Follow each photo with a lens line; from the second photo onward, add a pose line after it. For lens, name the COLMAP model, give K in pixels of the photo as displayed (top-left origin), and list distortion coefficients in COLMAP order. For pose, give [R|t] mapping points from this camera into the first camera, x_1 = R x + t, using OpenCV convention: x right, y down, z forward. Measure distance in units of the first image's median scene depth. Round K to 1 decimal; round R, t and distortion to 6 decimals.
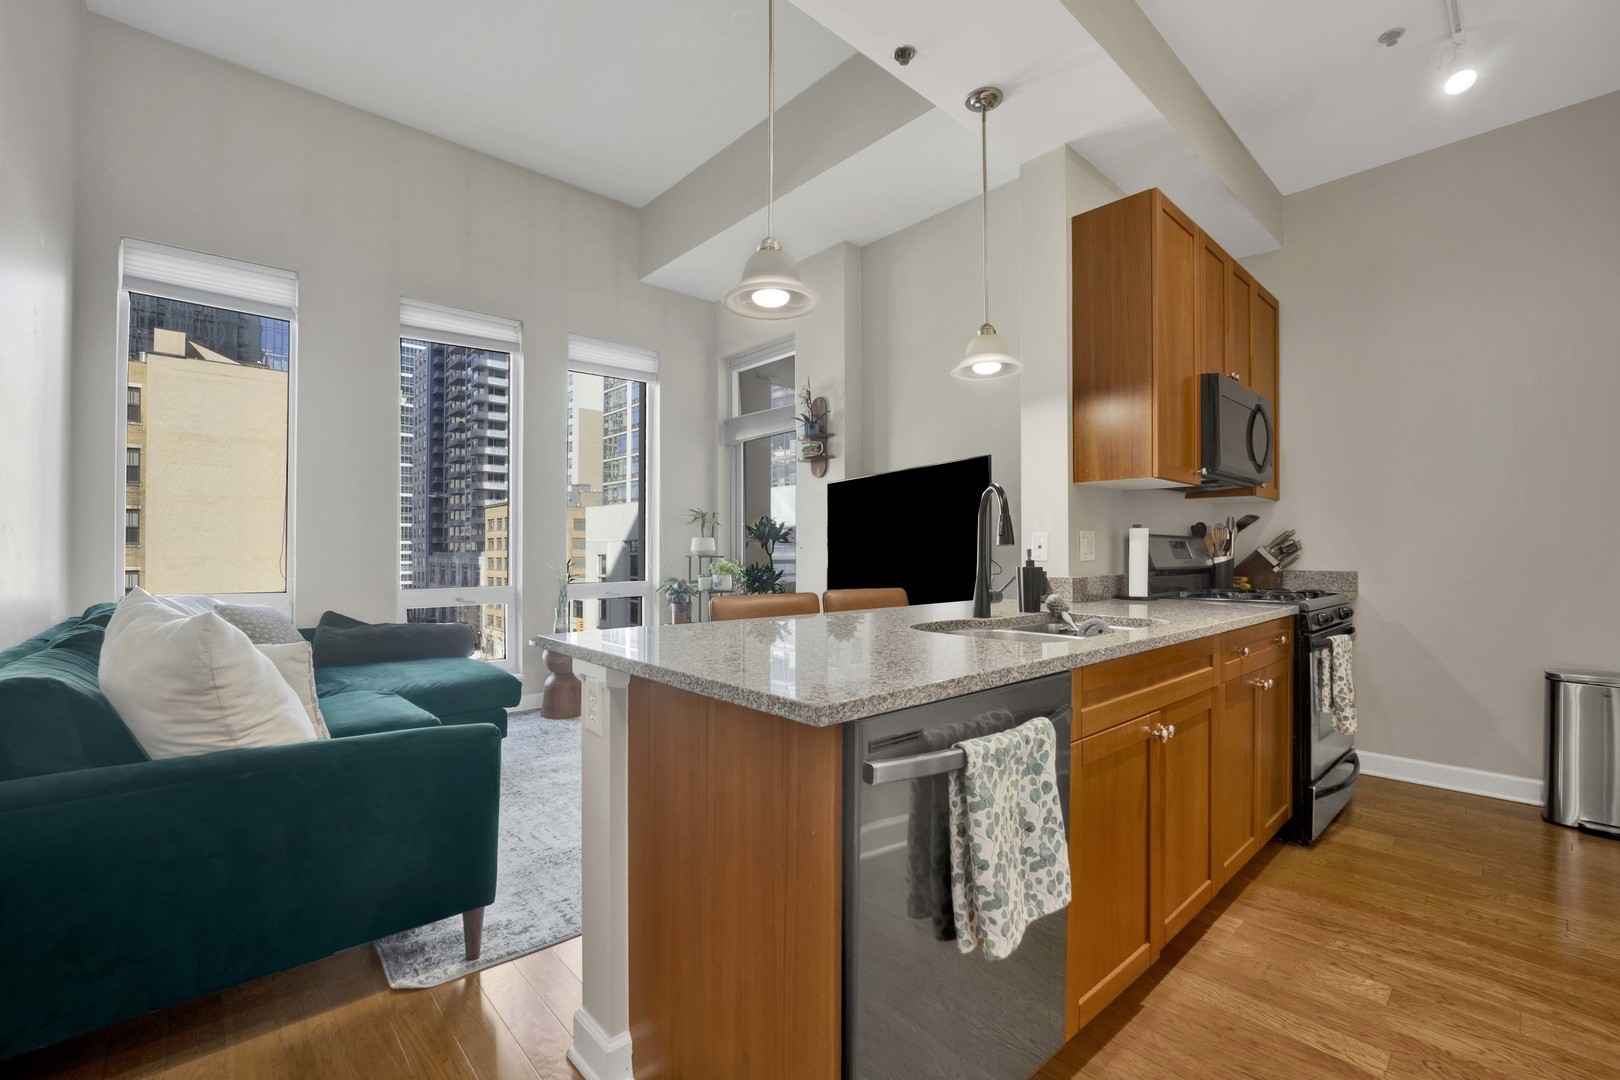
lens RADIAL K [[677.5, 0, 807.2], [0, 677.5, 538.5], [0, 0, 1]] dist [-0.022186, -0.000725]
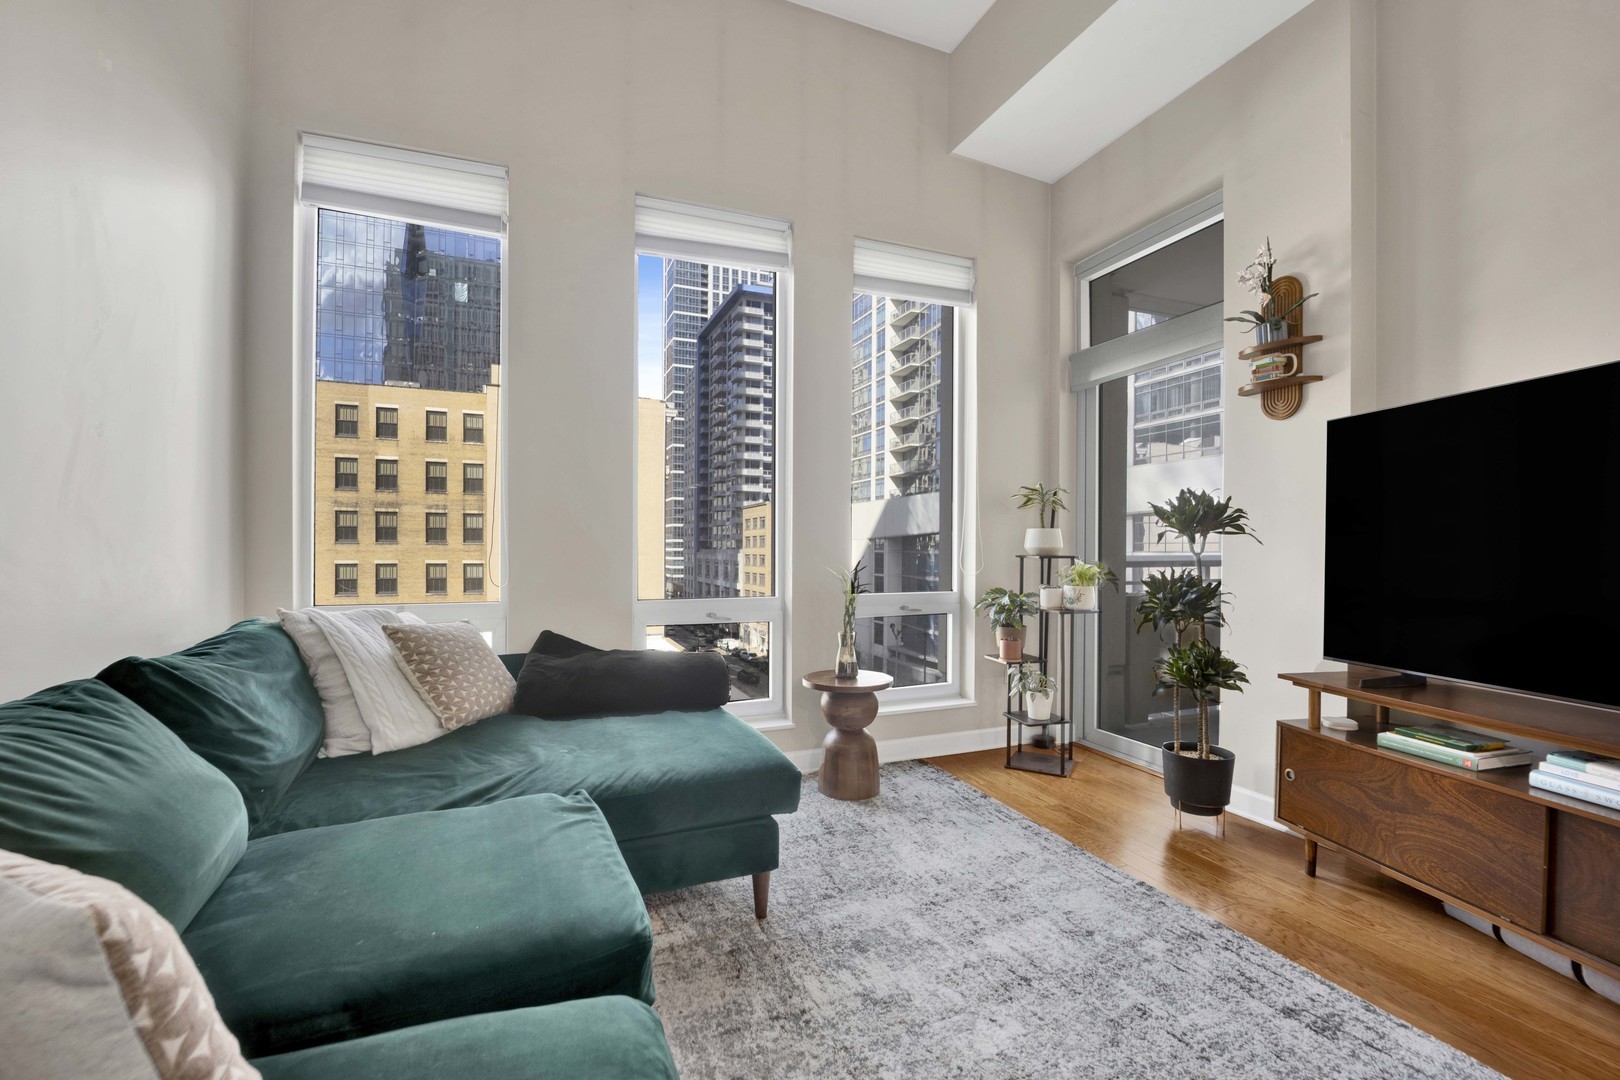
lens RADIAL K [[677.5, 0, 815.8], [0, 677.5, 534.4], [0, 0, 1]] dist [-0.022186, -0.000725]
pose [[0.943118, -0.003172, -0.332442, -0.238965], [0.002082, 0.999991, -0.003636, 0.010772], [0.332451, 0.002737, 0.943117, 0.498856]]
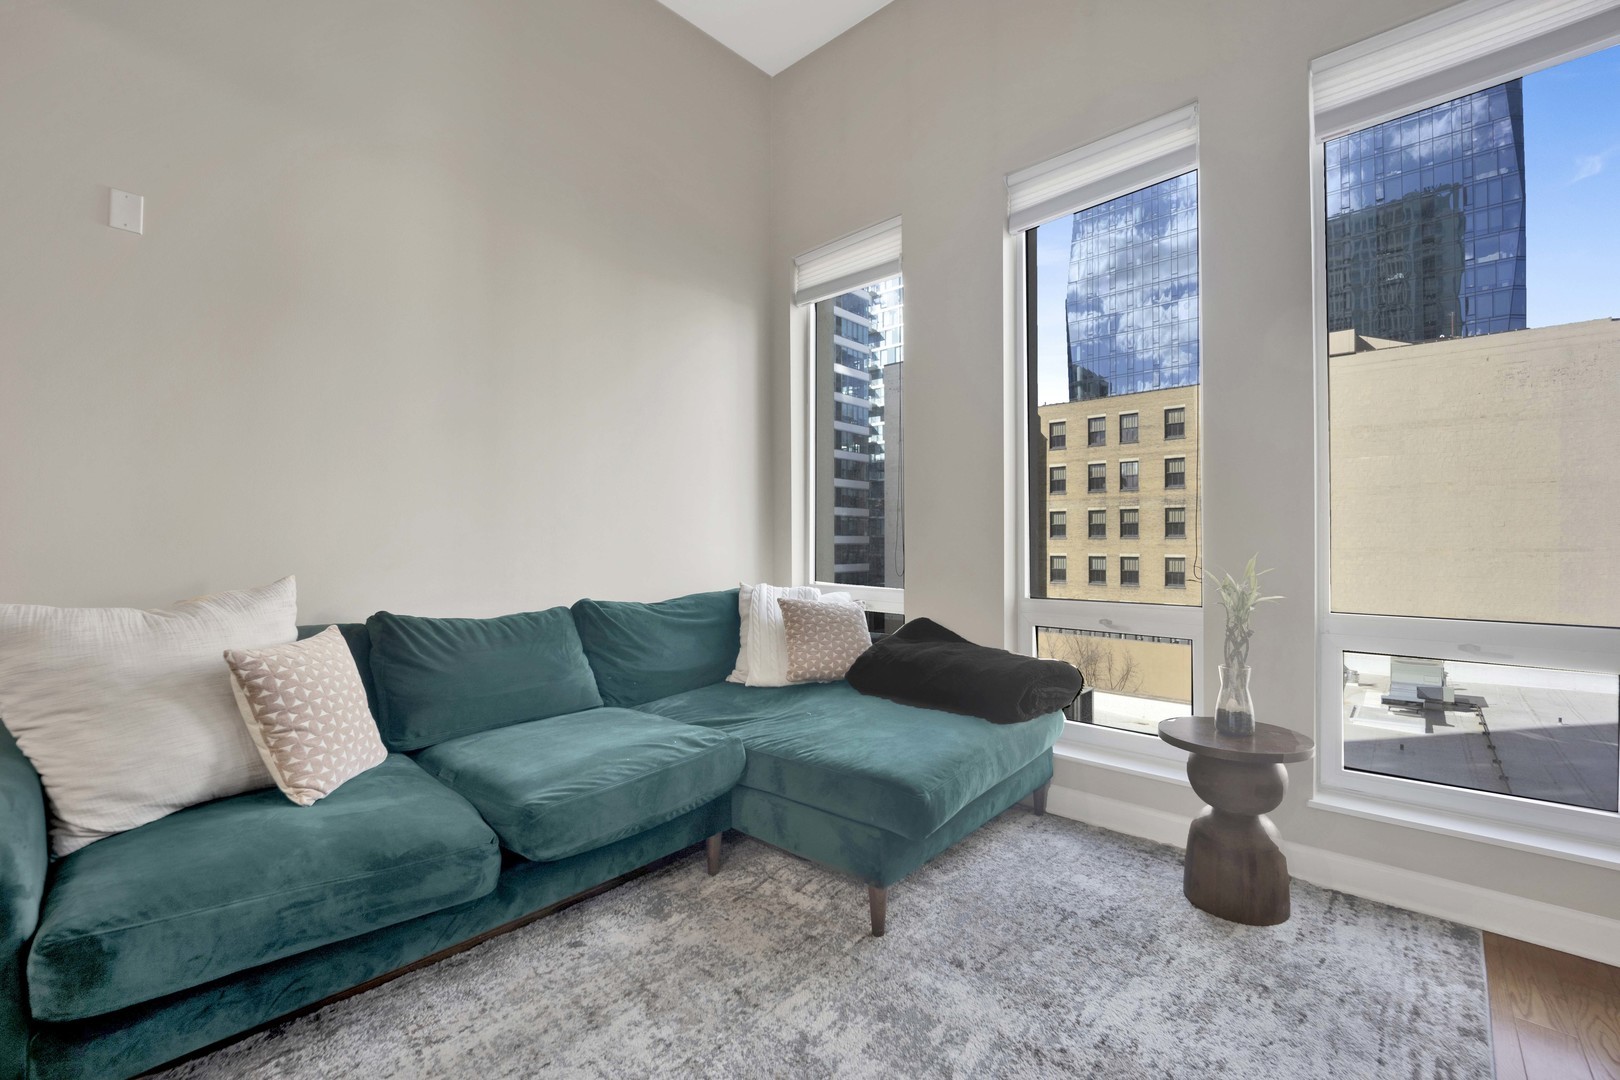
lens RADIAL K [[677.5, 0, 808.6], [0, 677.5, 520.4], [0, 0, 1]] dist [-0.022186, -0.000725]
pose [[0.087852, -0.031037, -0.995650, 0.095186], [0.018546, 0.999392, -0.029517, 0.018505], [0.995961, -0.015872, 0.088374, 0.966638]]
